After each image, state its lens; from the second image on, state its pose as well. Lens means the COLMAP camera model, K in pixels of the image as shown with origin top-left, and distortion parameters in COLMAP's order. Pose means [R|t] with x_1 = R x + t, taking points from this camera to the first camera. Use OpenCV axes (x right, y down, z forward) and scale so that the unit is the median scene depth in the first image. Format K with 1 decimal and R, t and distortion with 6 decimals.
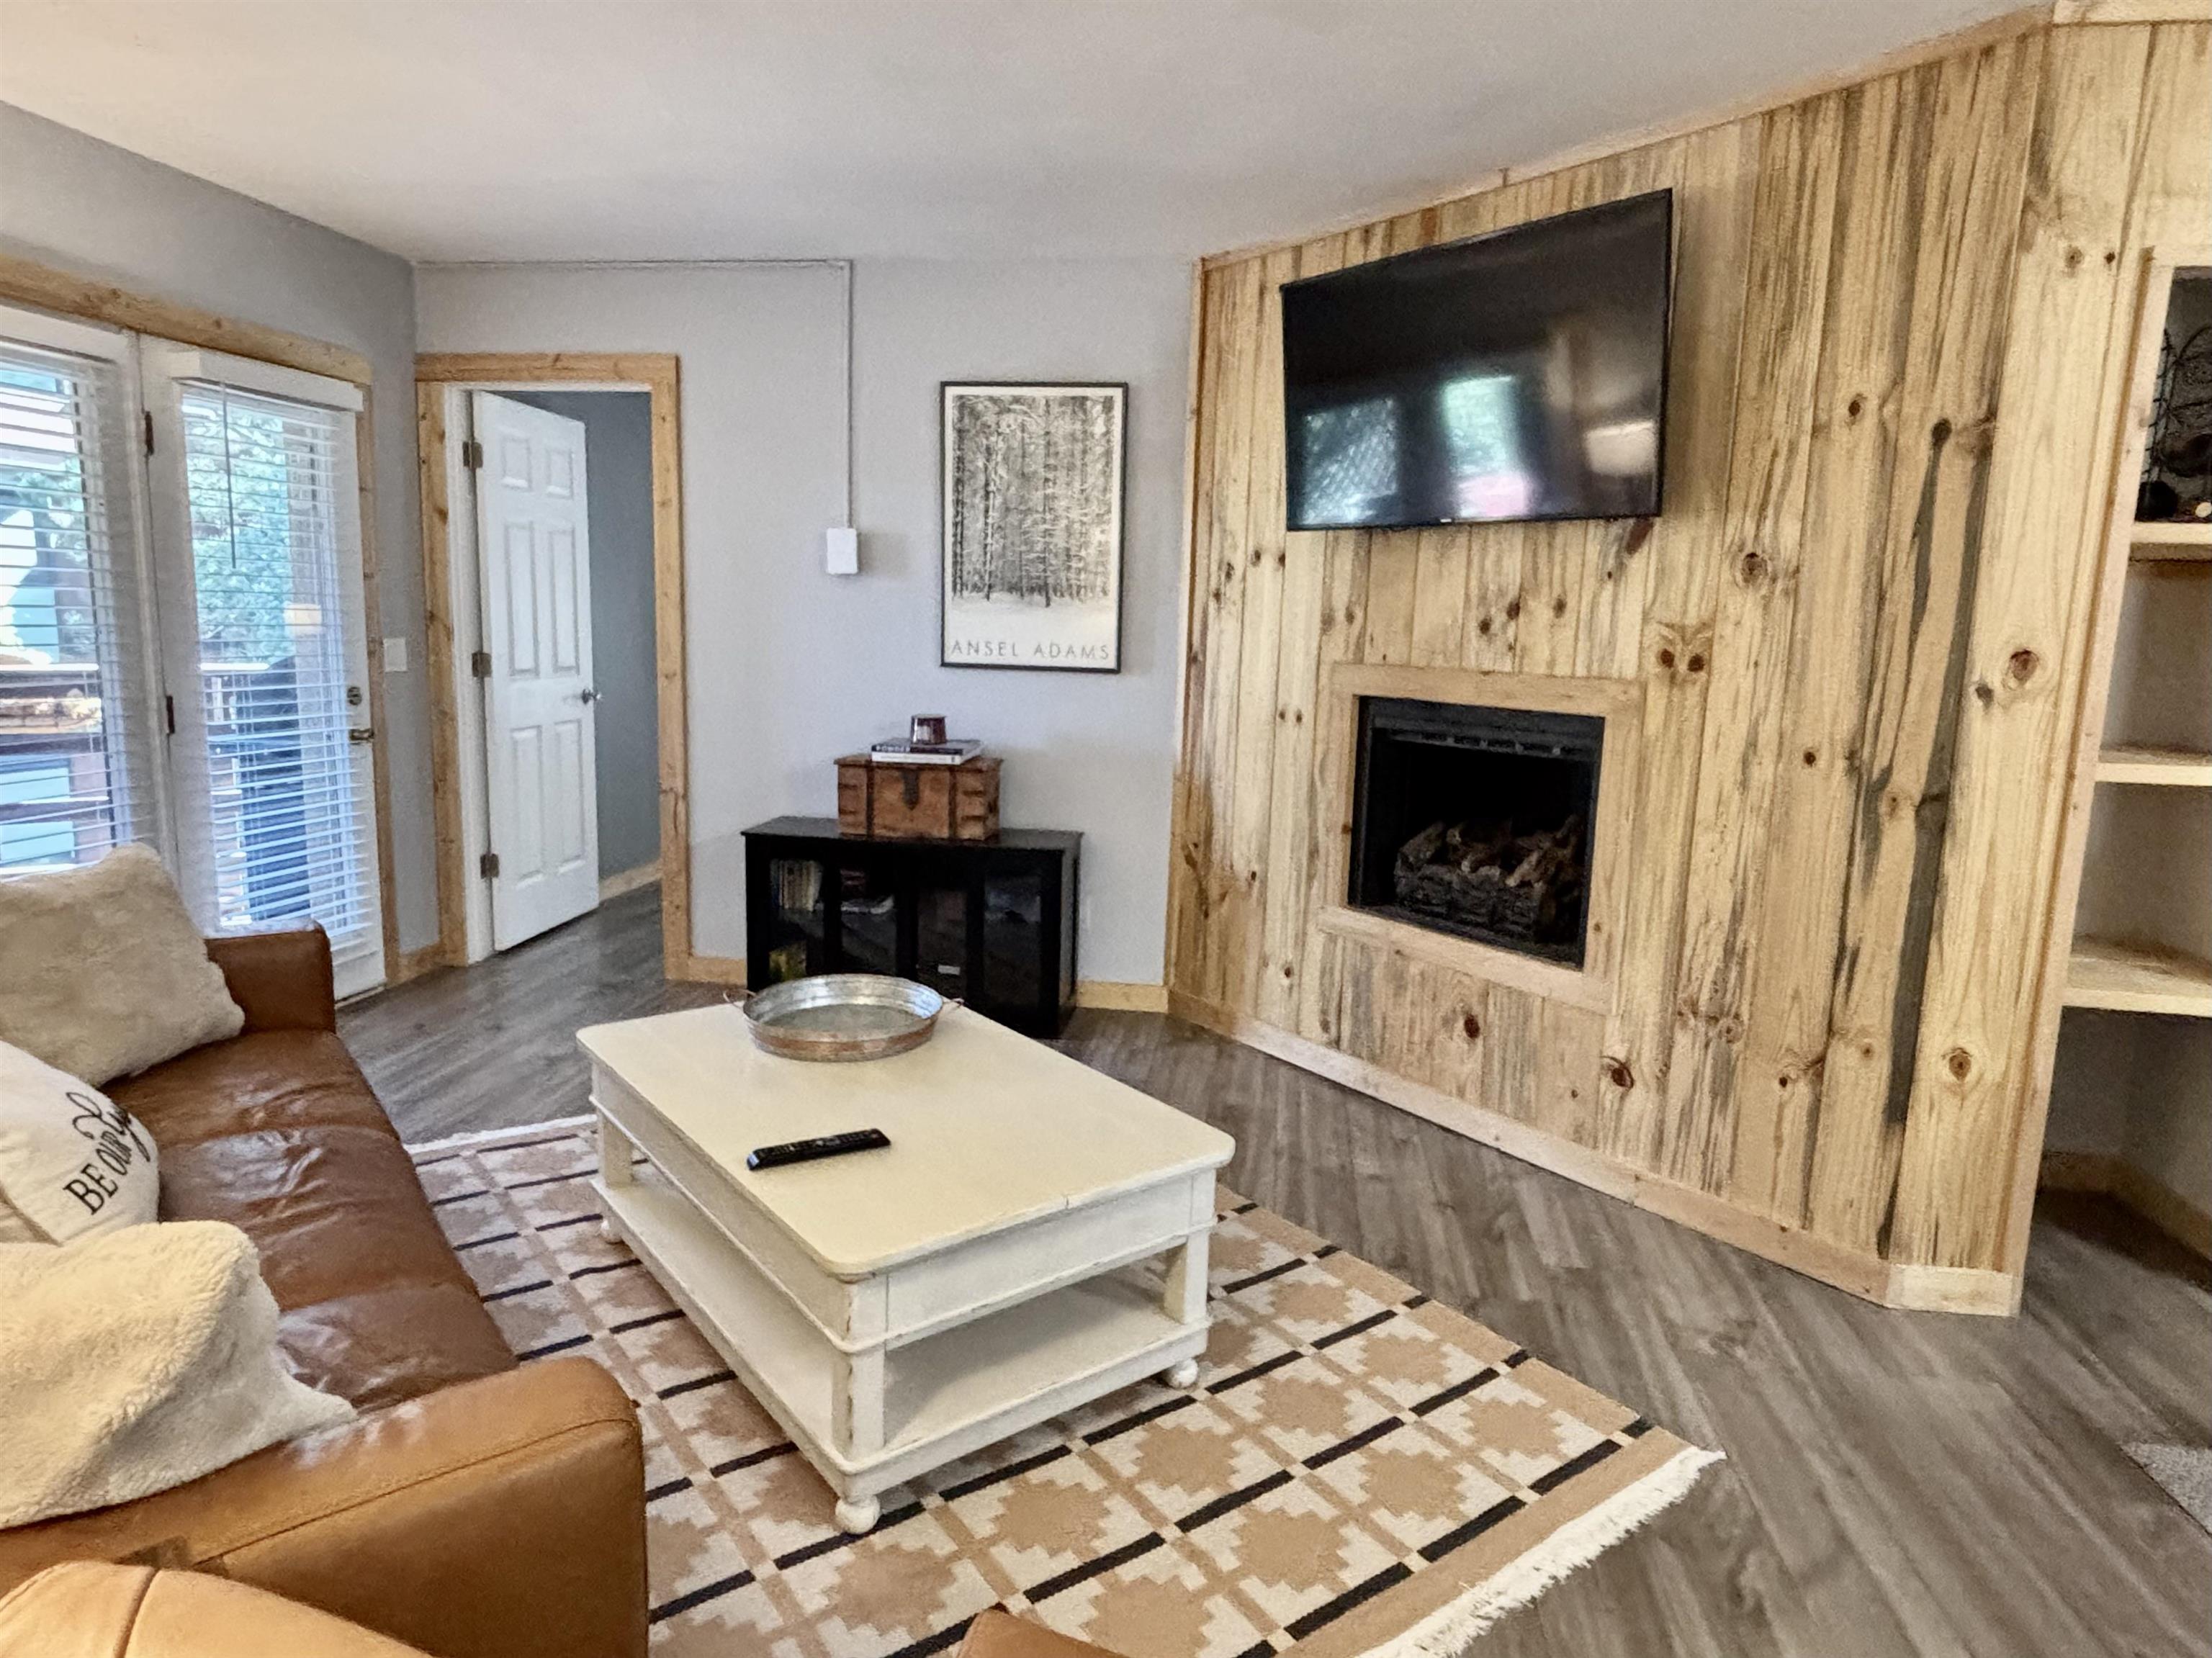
lens RADIAL K [[1300.6, 0, 1106.2], [0, 1300.6, 810.3], [0, 0, 1]] dist [0.001883, -0.000245]
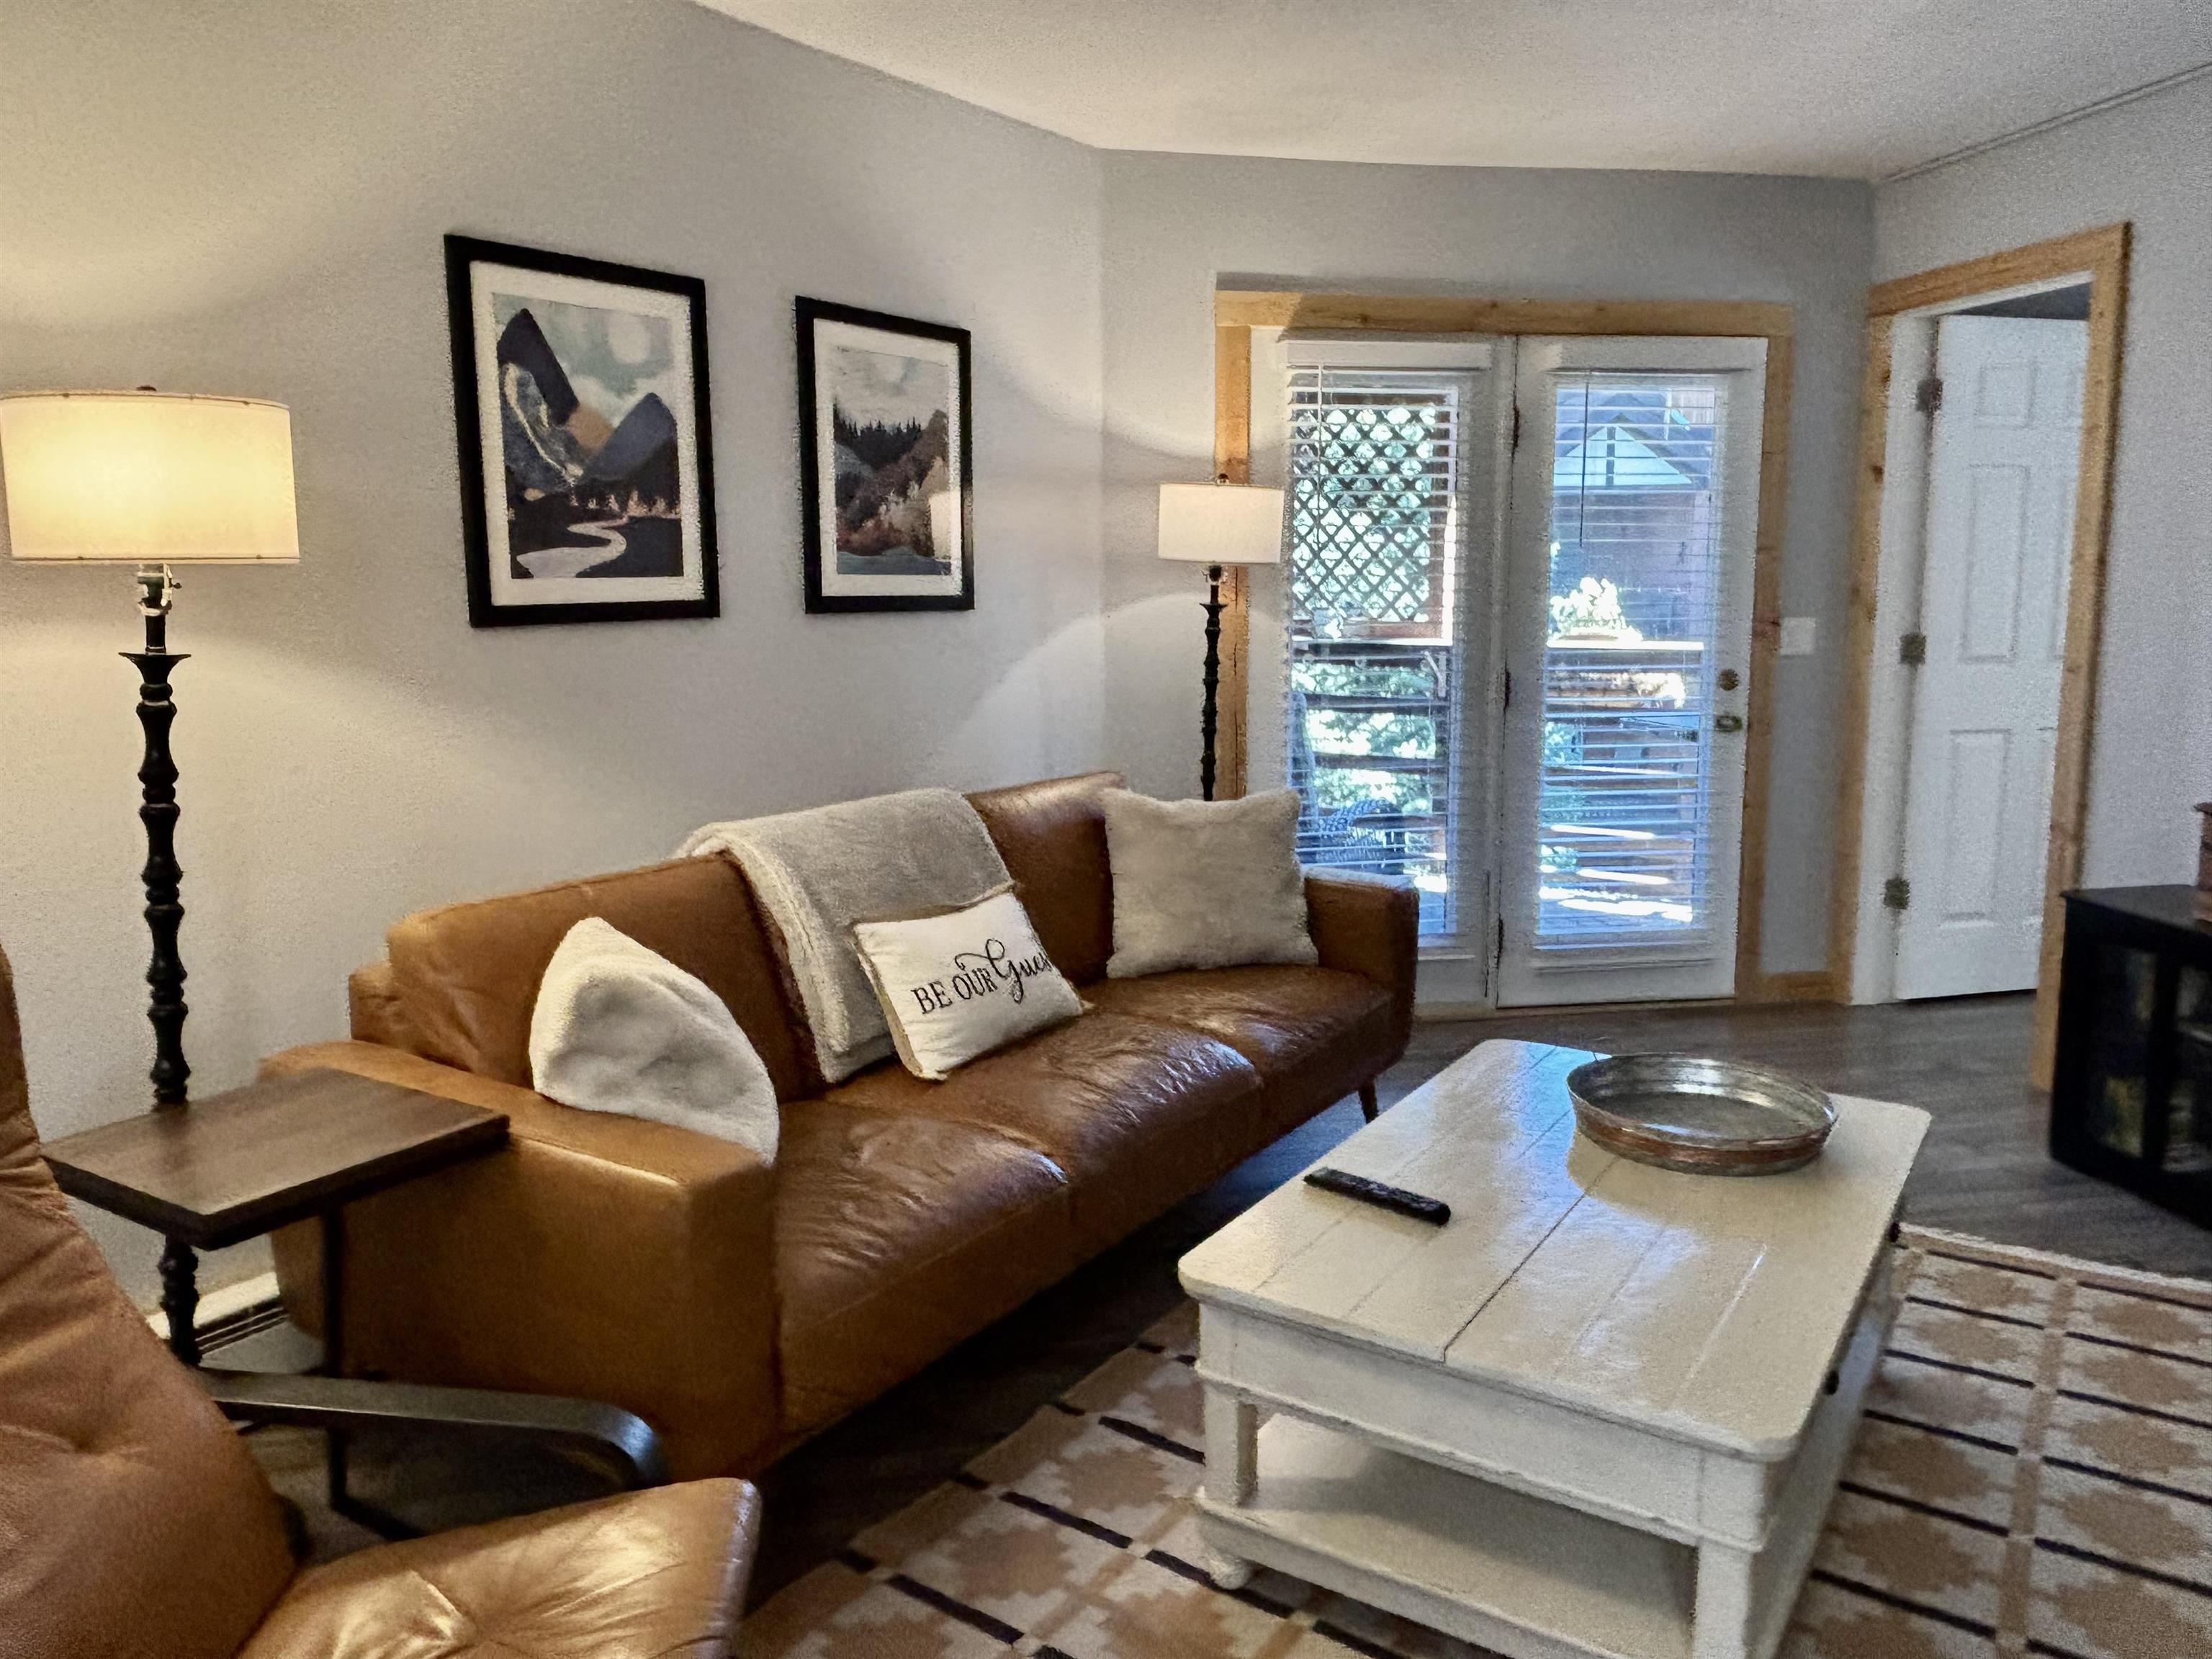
lens RADIAL K [[1581.5, 0, 1116.9], [0, 1581.5, 828.1], [0, 0, 1]] dist [-0.004033, -0.014107]
pose [[0.315205, 0.122460, -0.941090, 0.355796], [-0.123847, 0.988467, 0.087144, -0.028497], [0.940908, 0.089083, 0.326736, 0.238200]]
